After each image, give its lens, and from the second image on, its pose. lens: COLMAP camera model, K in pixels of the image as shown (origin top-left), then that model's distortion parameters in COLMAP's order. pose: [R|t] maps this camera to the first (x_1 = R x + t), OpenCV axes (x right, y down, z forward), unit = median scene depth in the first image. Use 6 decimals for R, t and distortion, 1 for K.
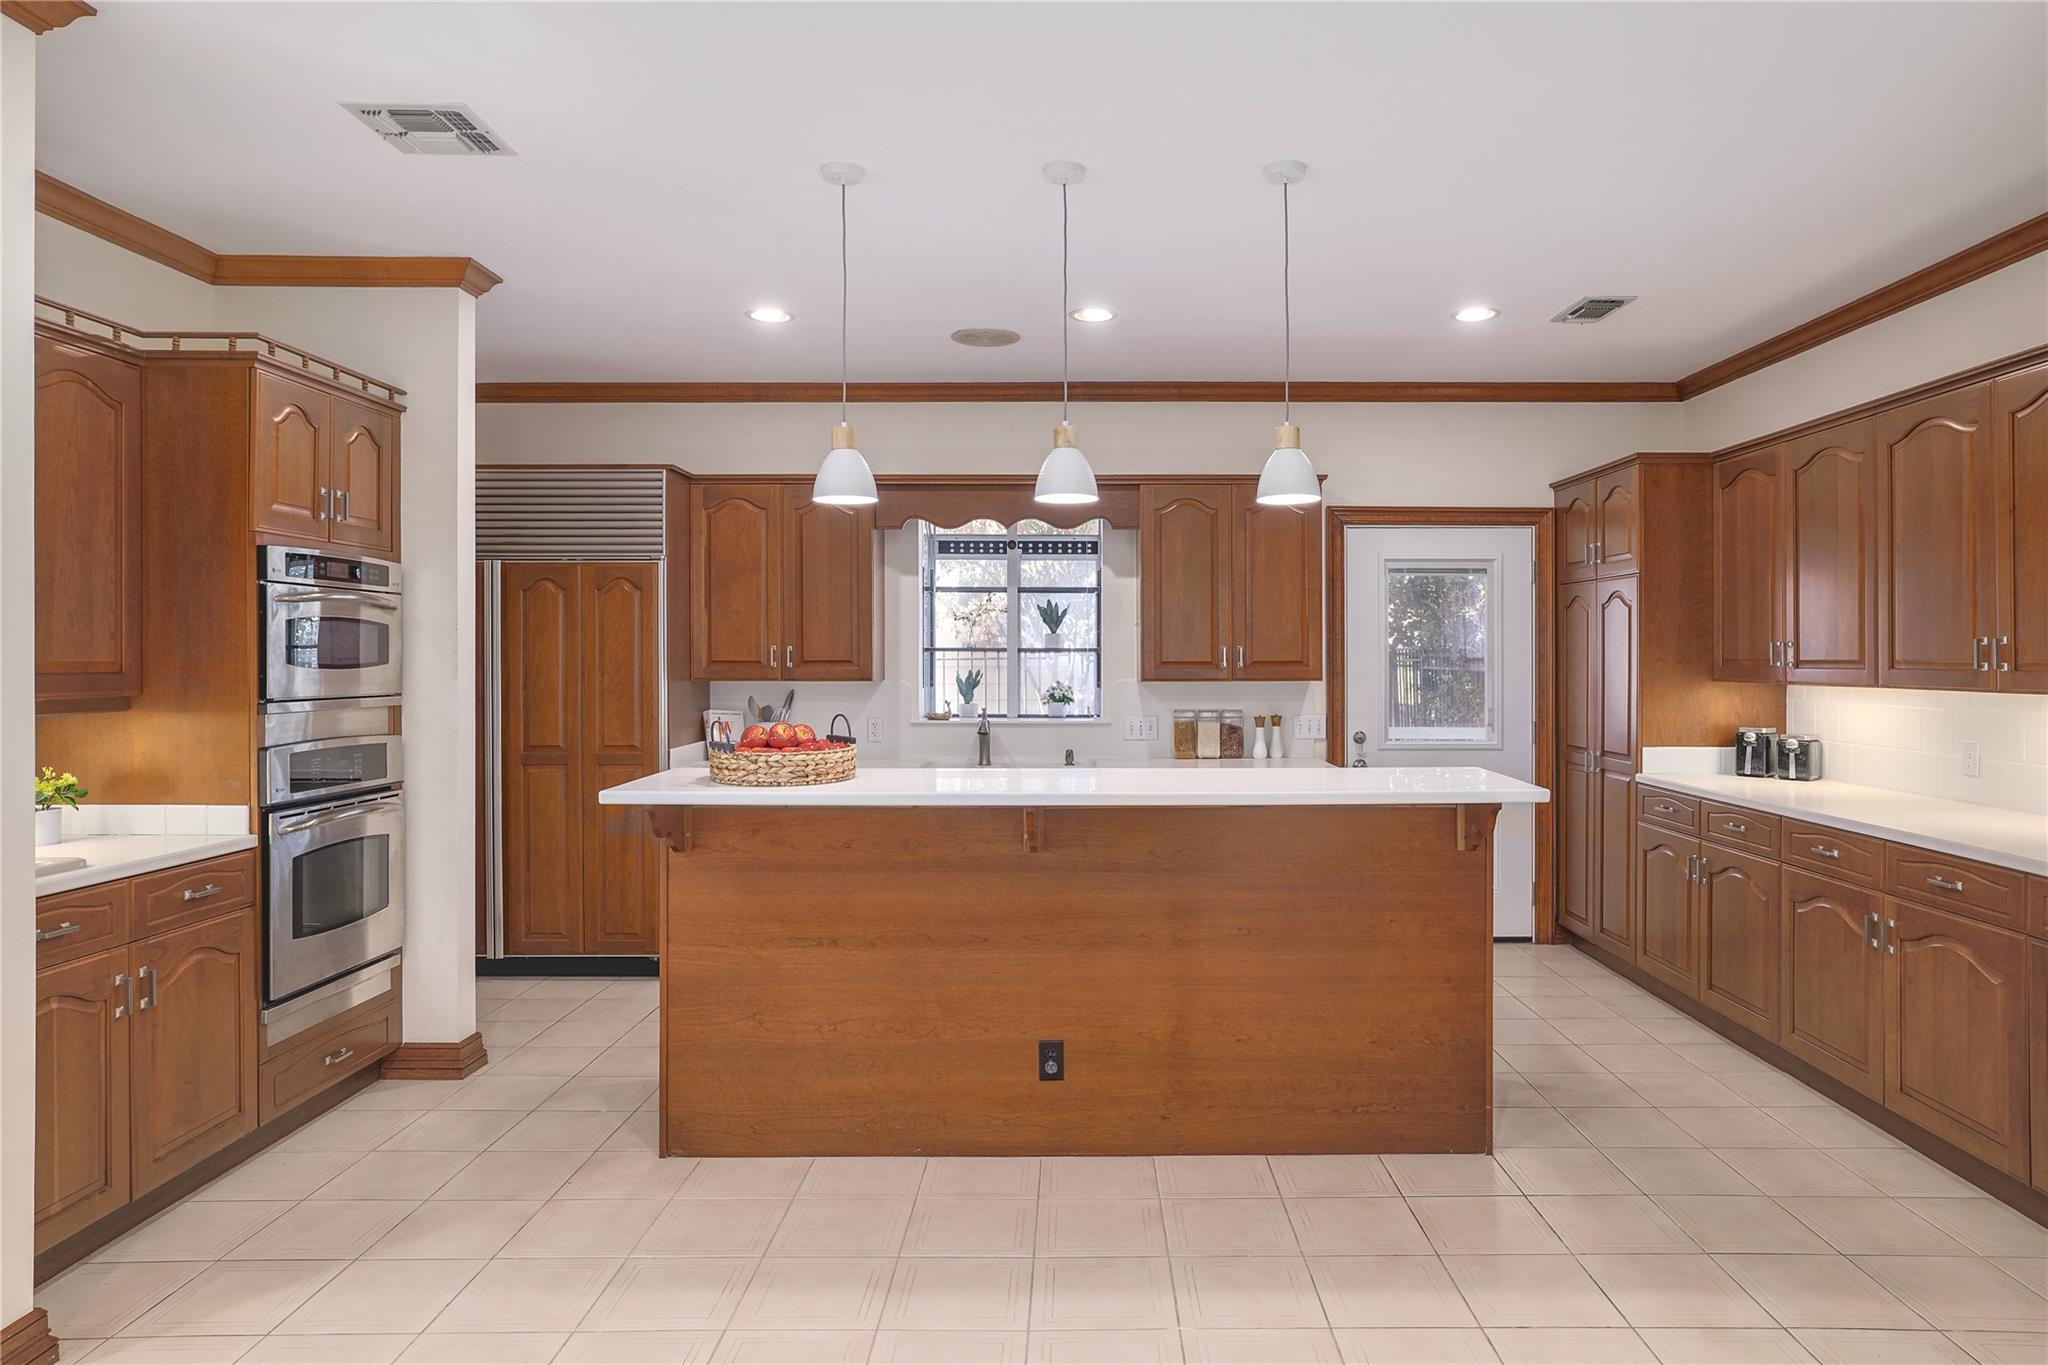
lens RADIAL K [[1216.0, 0, 1035.2], [0, 1216.0, 661.8], [0, 0, 1]] dist [-0.015922, 0.010260]
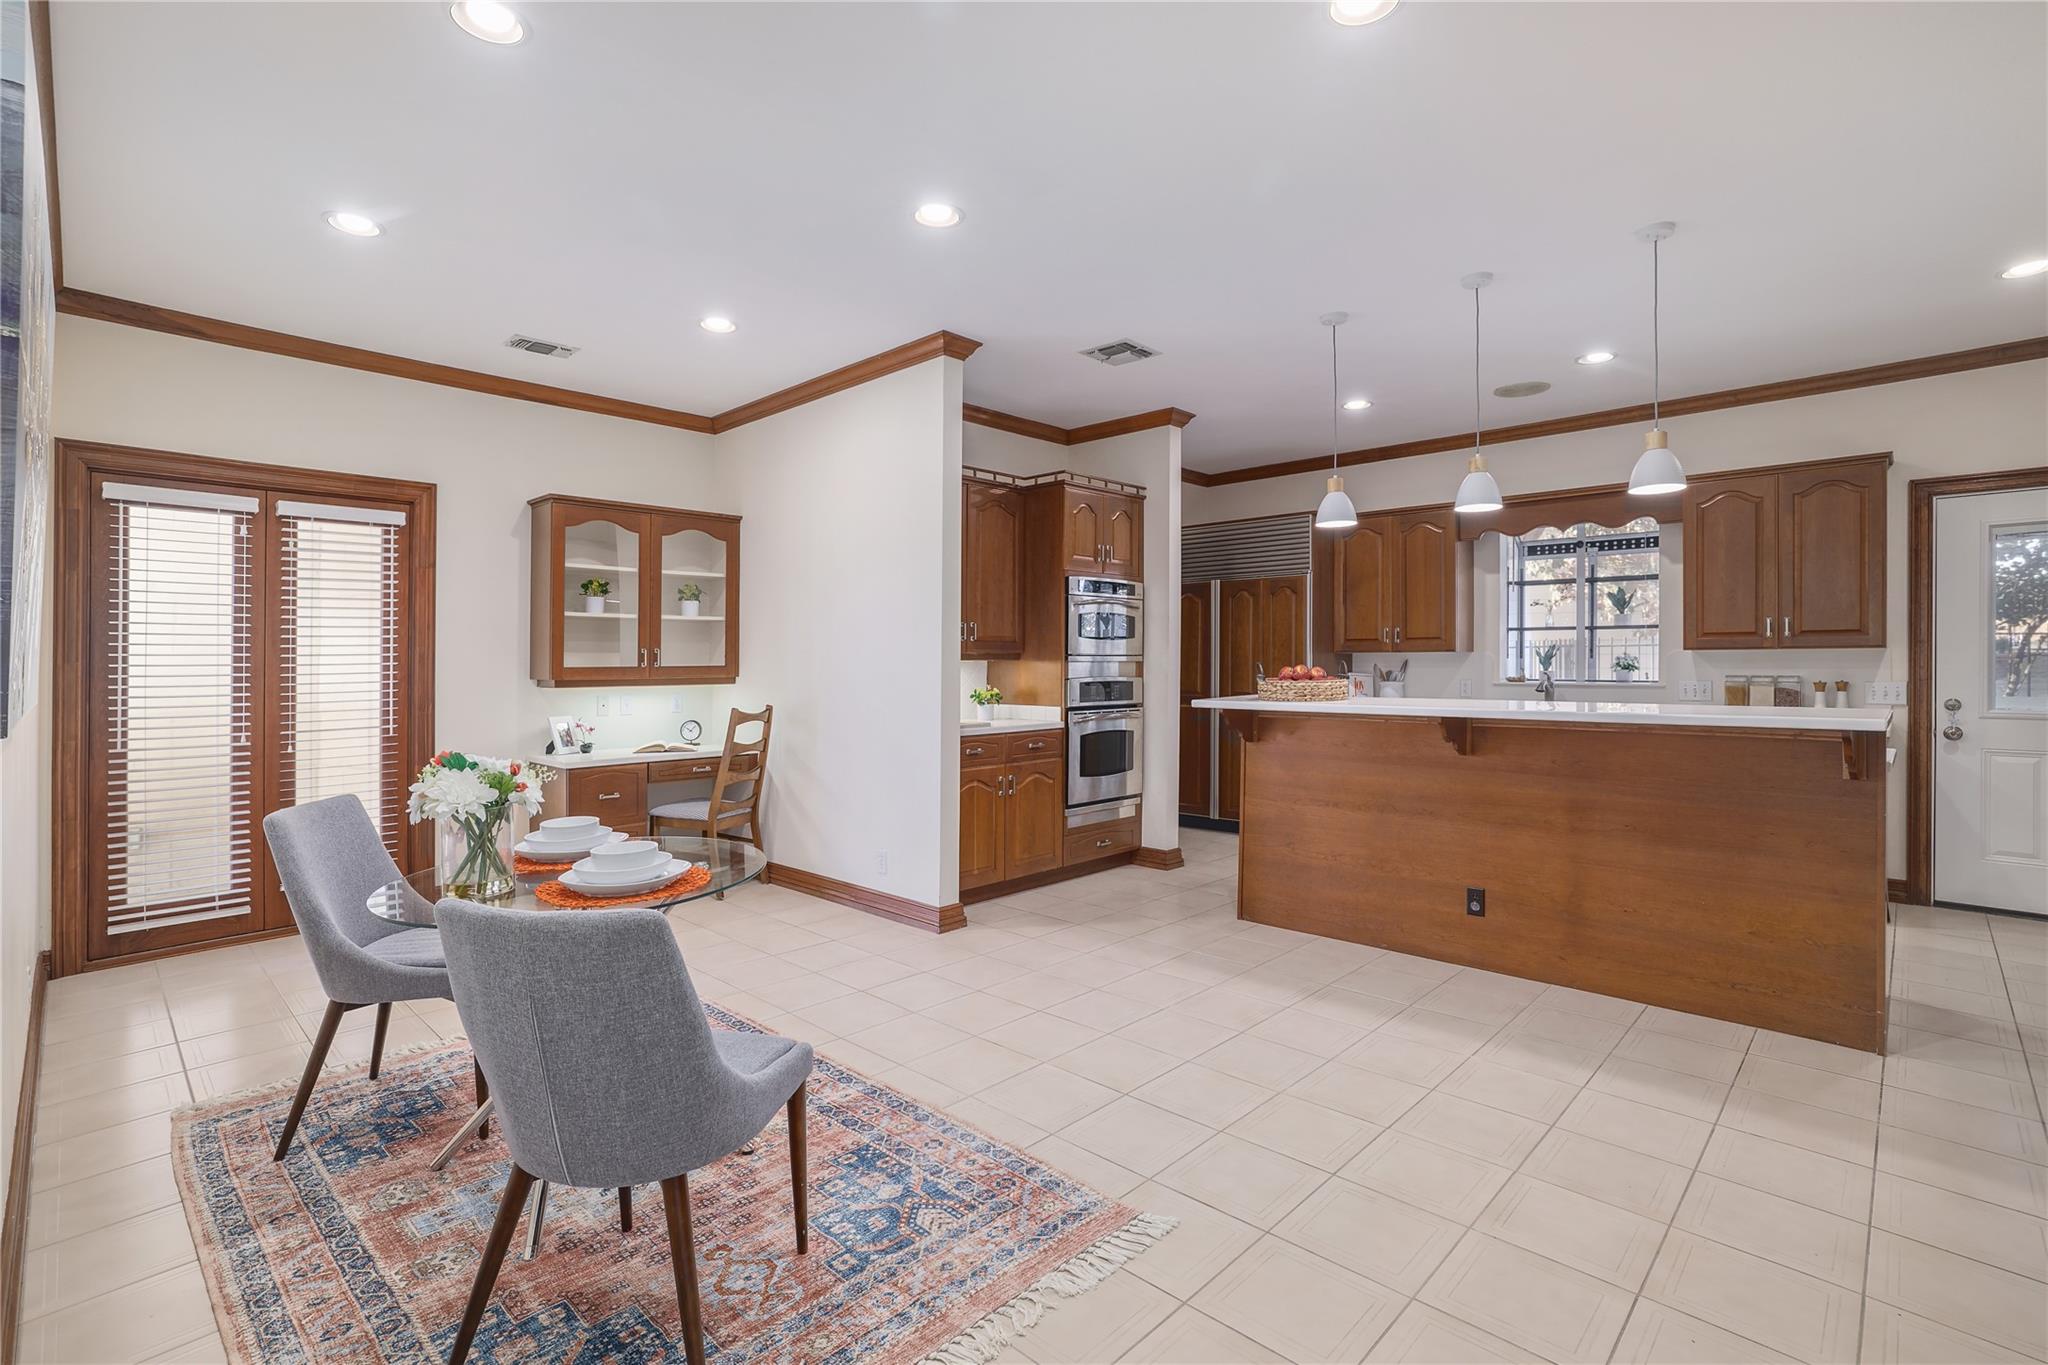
lens RADIAL K [[946.9, 0, 1019.9], [0, 946.9, 686.1], [0, 0, 1]] dist [-0.029705, 0.001824]
pose [[0.709979, 0.016427, -0.704031, 0.360779], [-0.002547, 0.999781, 0.020759, 0.046108], [0.704218, -0.012945, 0.709865, -0.143566]]
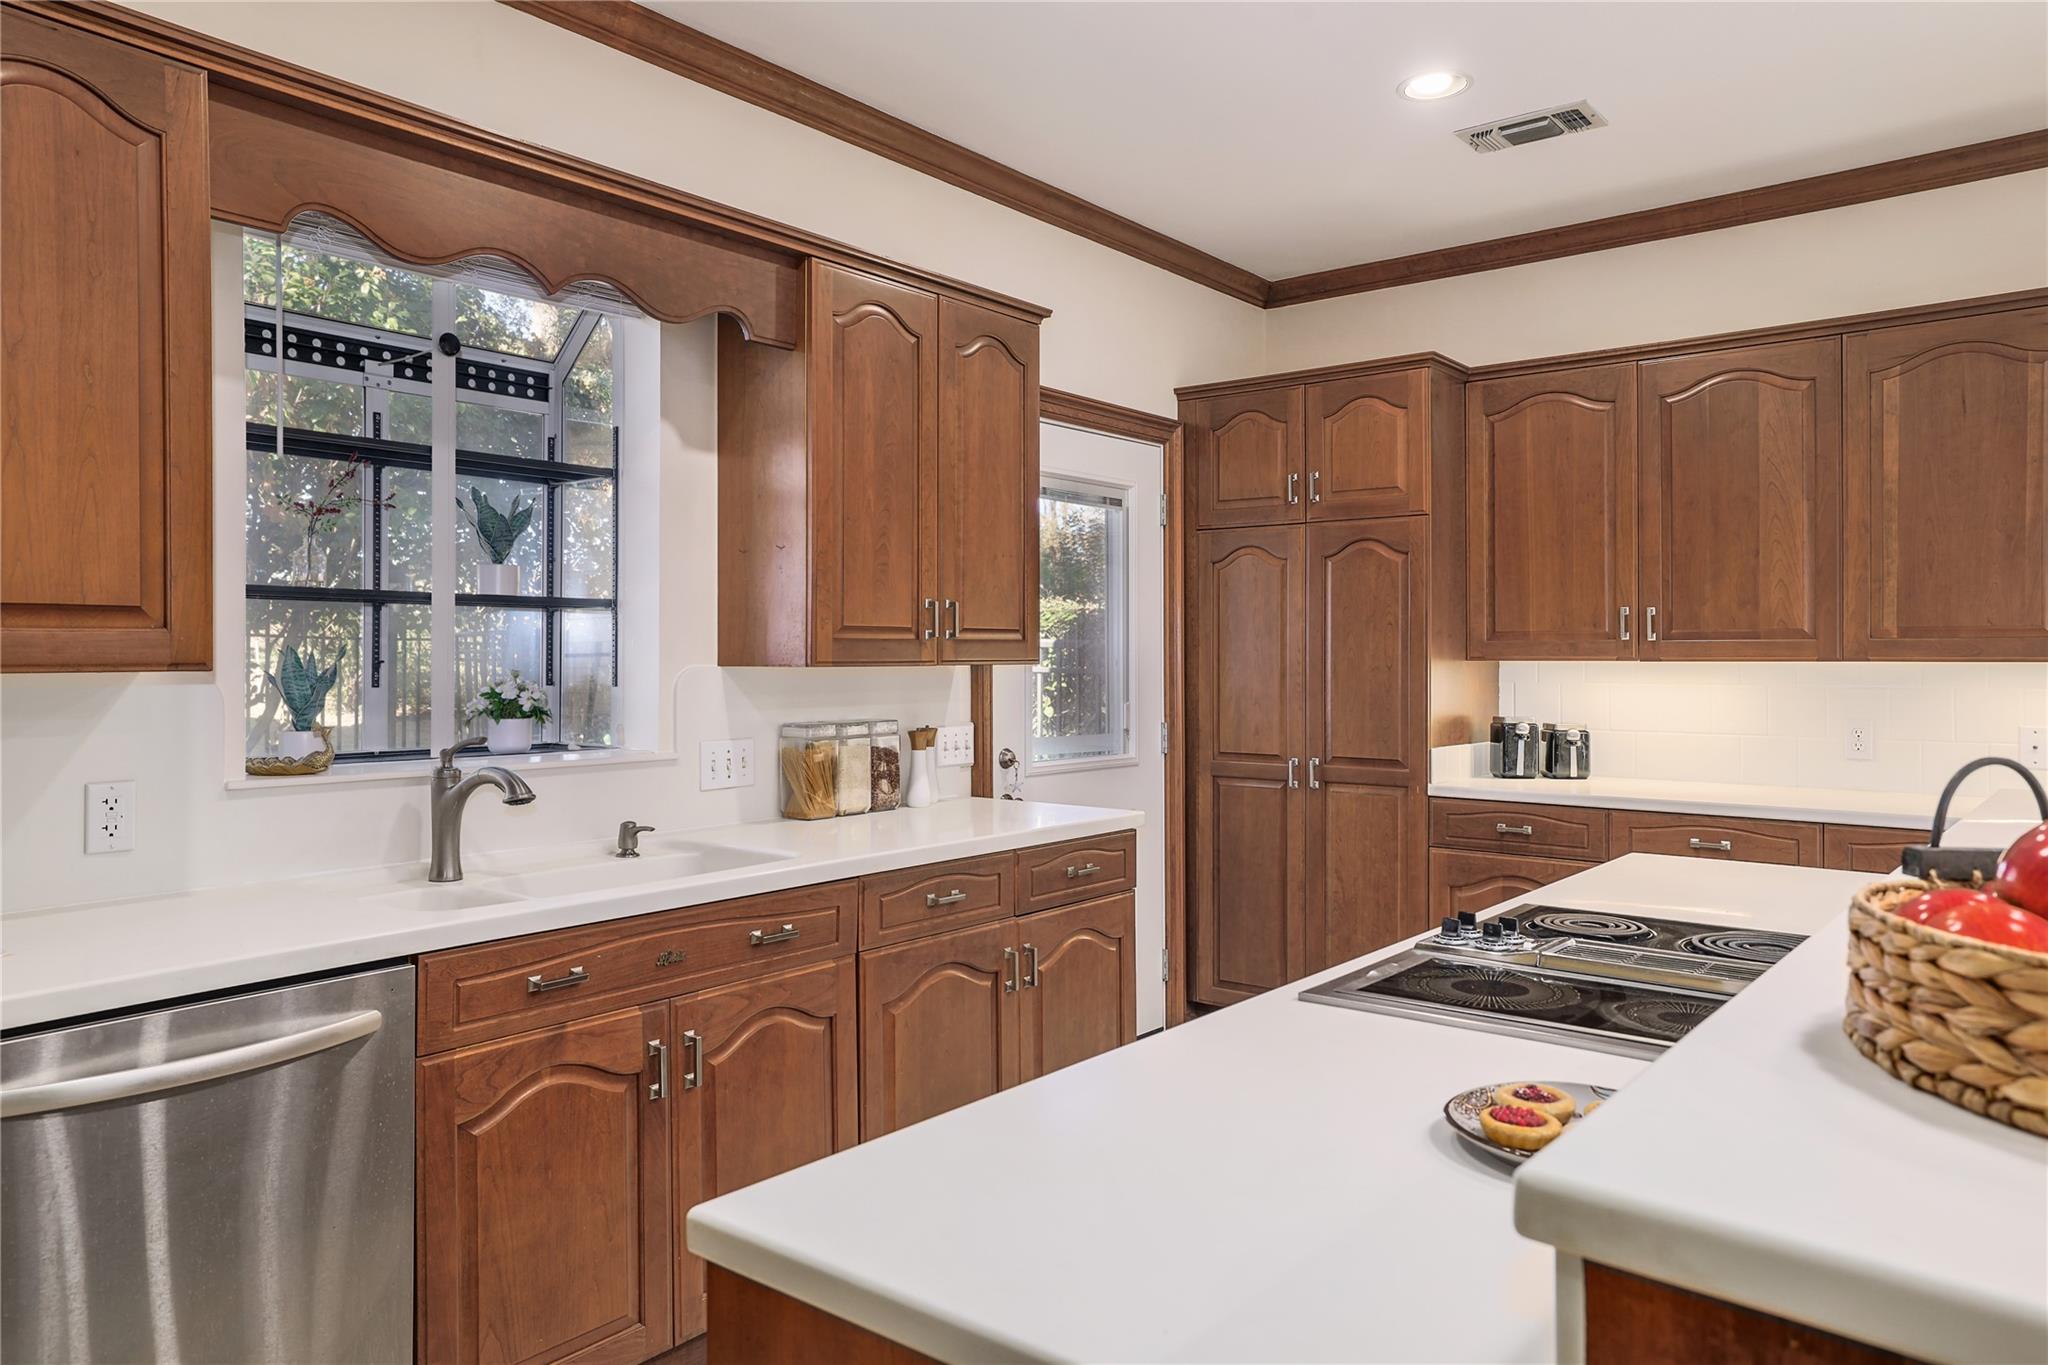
lens RADIAL K [[1417.3, 0, 1020.9], [0, 1417.3, 672.7], [0, 0, 1]] dist [0.005555, 0.000711]
pose [[0.627093, -0.008659, 0.778896, -0.401061], [0.002374, 0.999955, 0.009206, 0.018125], [-0.778940, -0.003924, 0.627086, 0.777904]]
